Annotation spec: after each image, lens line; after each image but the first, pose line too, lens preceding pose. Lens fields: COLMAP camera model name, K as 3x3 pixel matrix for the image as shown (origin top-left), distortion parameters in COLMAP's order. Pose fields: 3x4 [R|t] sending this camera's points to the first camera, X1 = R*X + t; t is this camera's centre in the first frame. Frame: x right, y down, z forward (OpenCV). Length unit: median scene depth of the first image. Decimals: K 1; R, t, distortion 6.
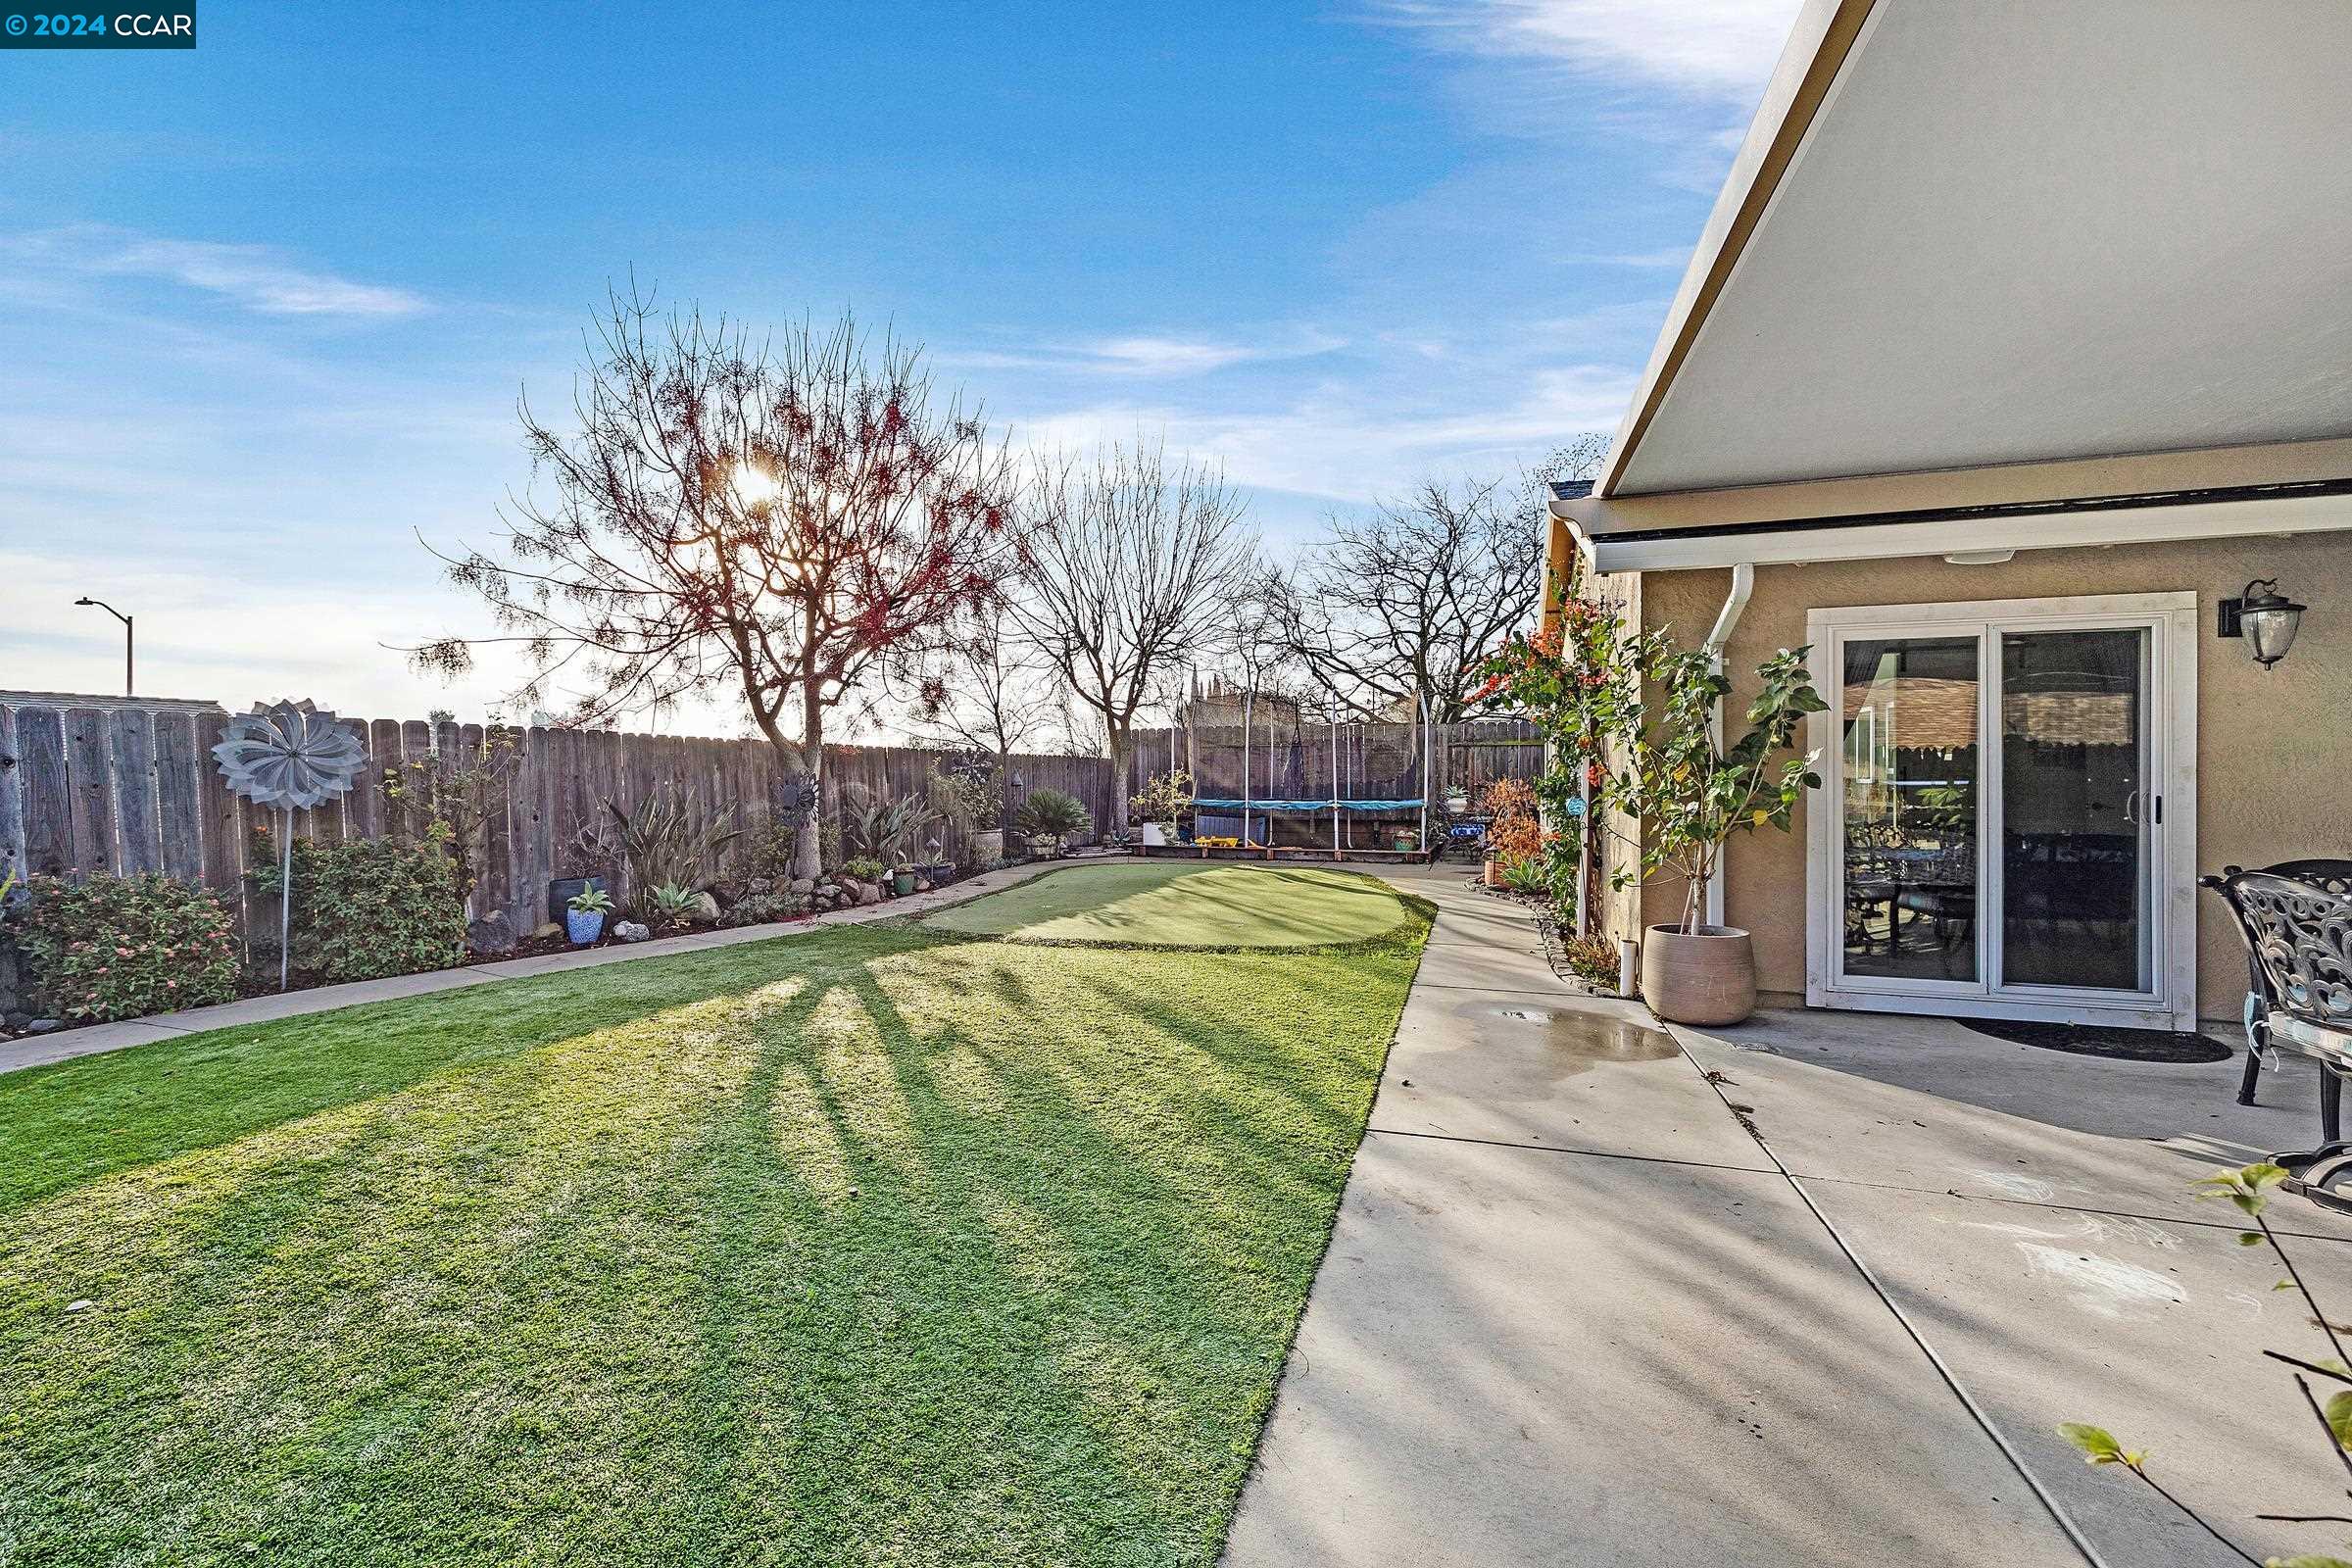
lens RADIAL K [[938.5, 0, 1173.6], [0, 938.5, 780.7], [0, 0, 1]] dist [-0.000938, 0.000582]
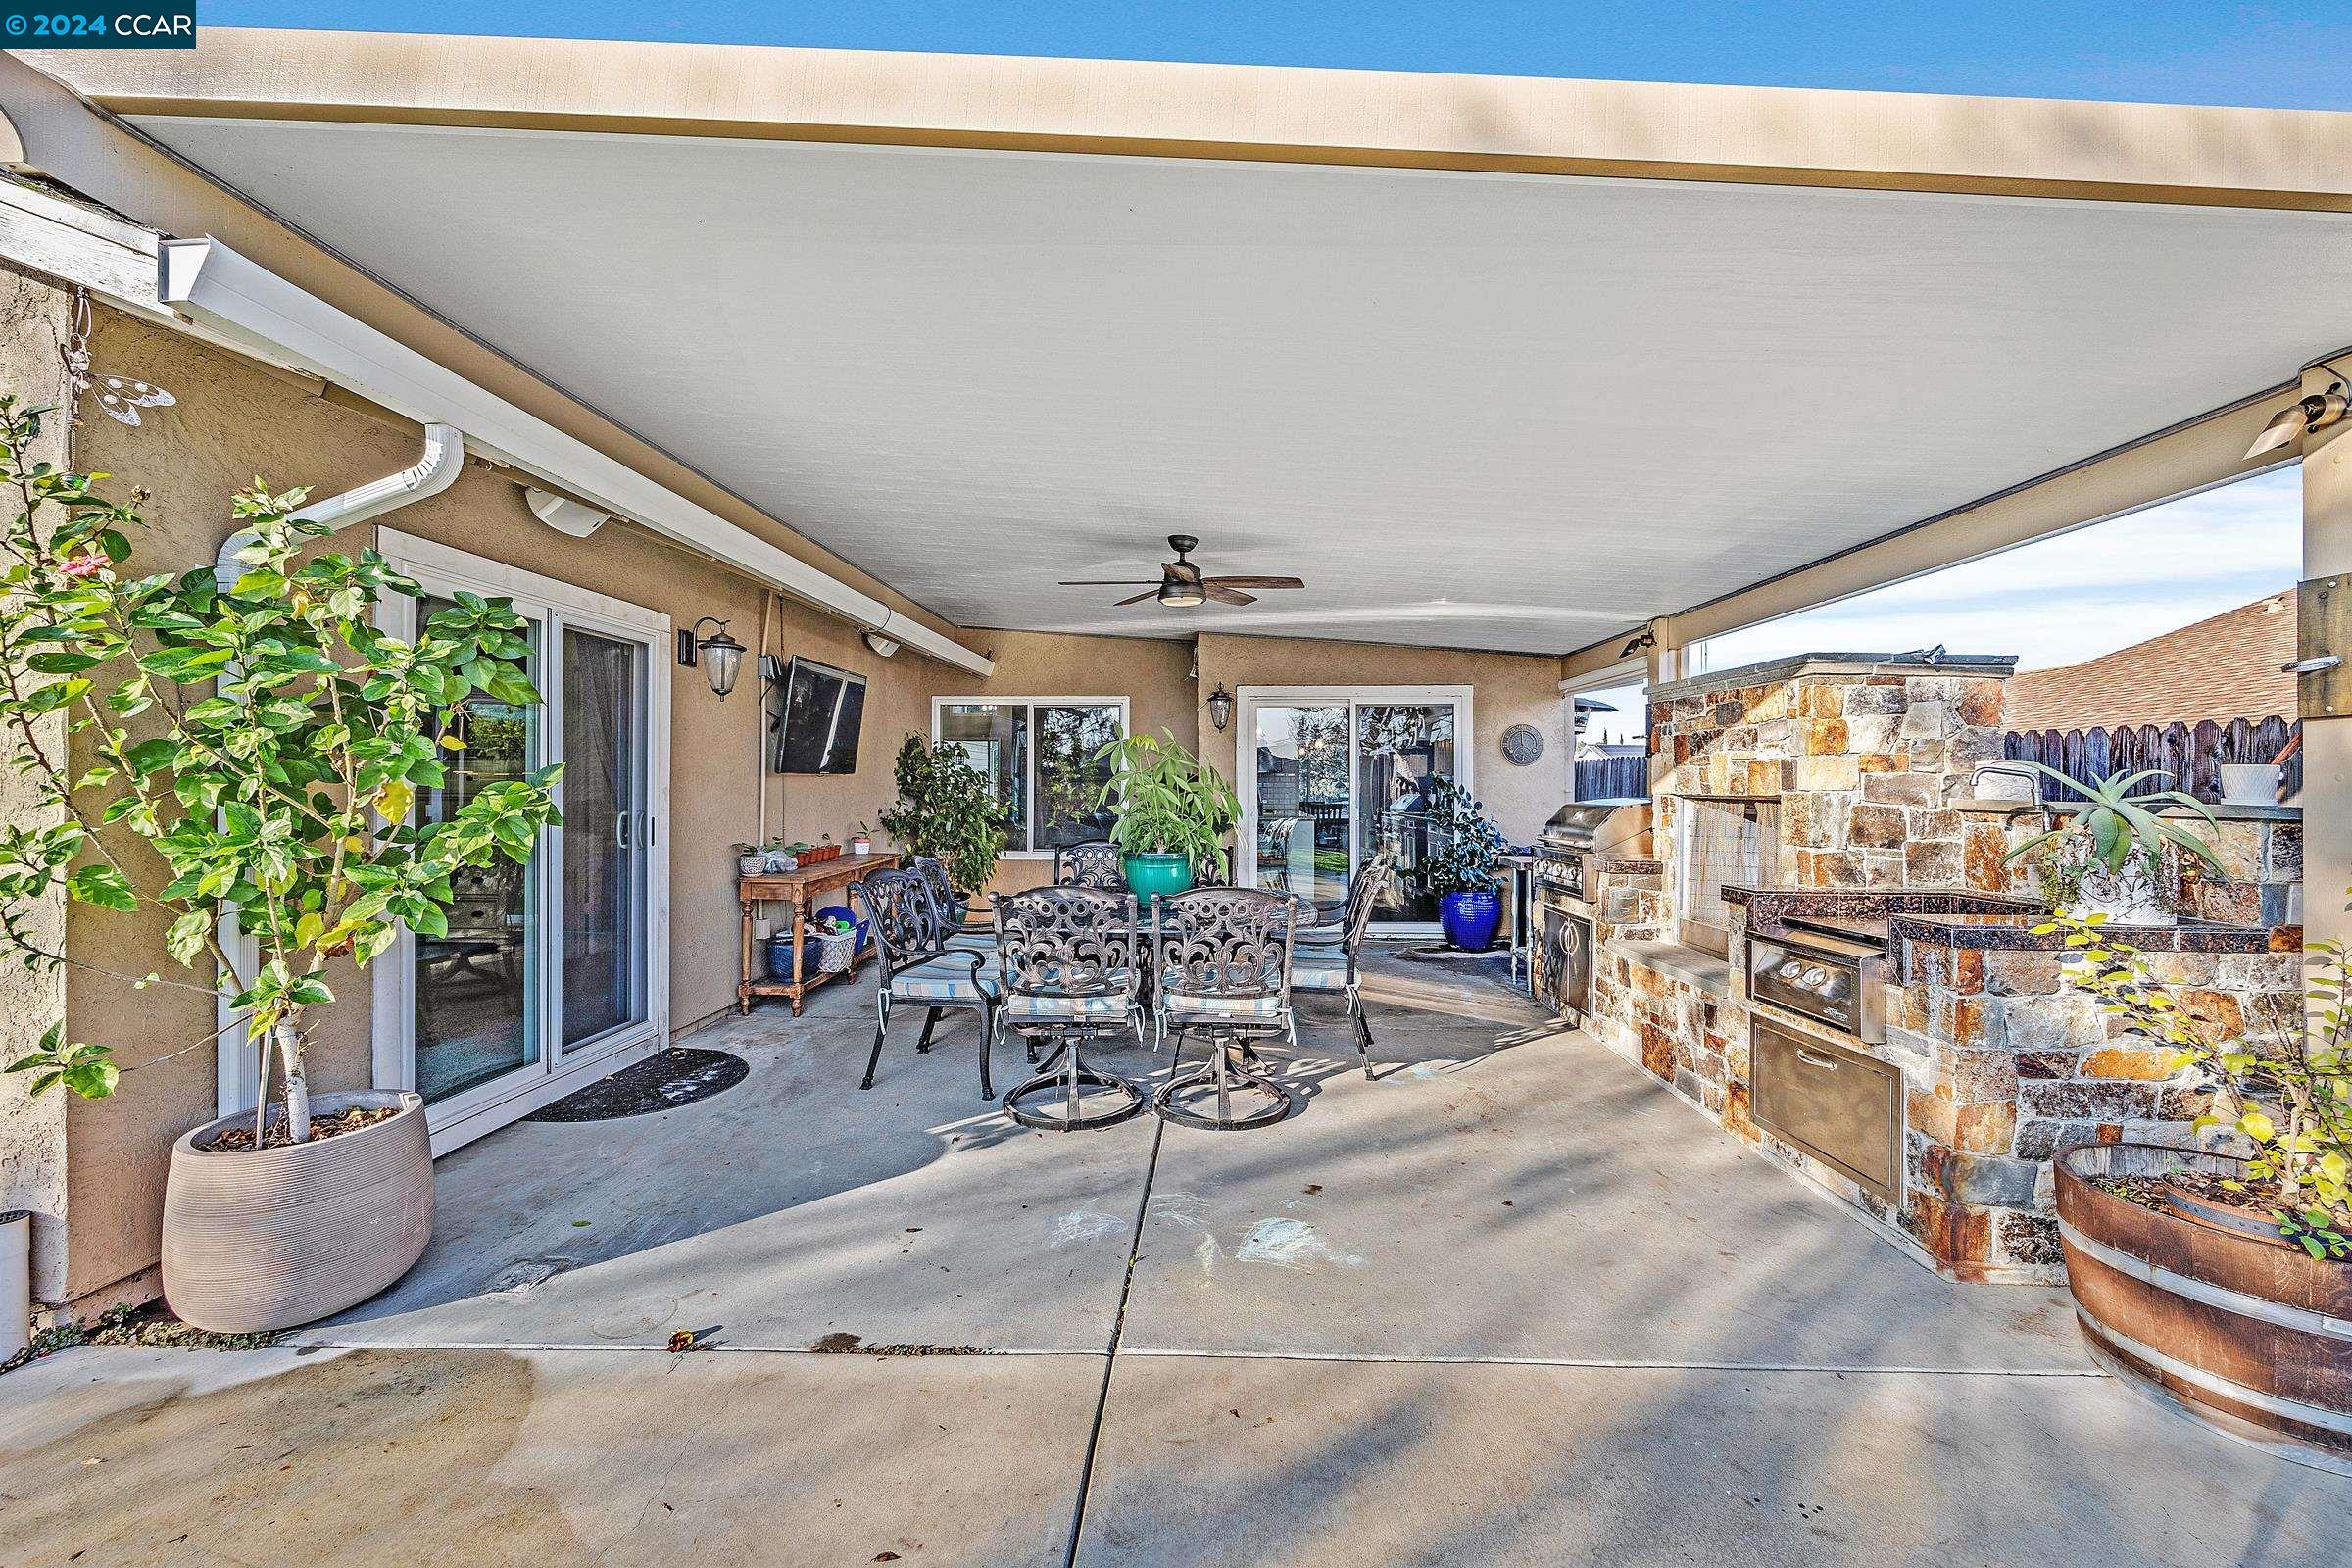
lens RADIAL K [[938.5, 0, 1178.9], [0, 938.5, 786.5], [0, 0, 1]] dist [-0.000938, 0.000582]
pose [[-0.269614, -0.005208, 0.962954, -0.045828], [-0.000777, 0.999986, 0.005191, -0.021372], [-0.962968, 0.000651, -0.269615, 0.731841]]
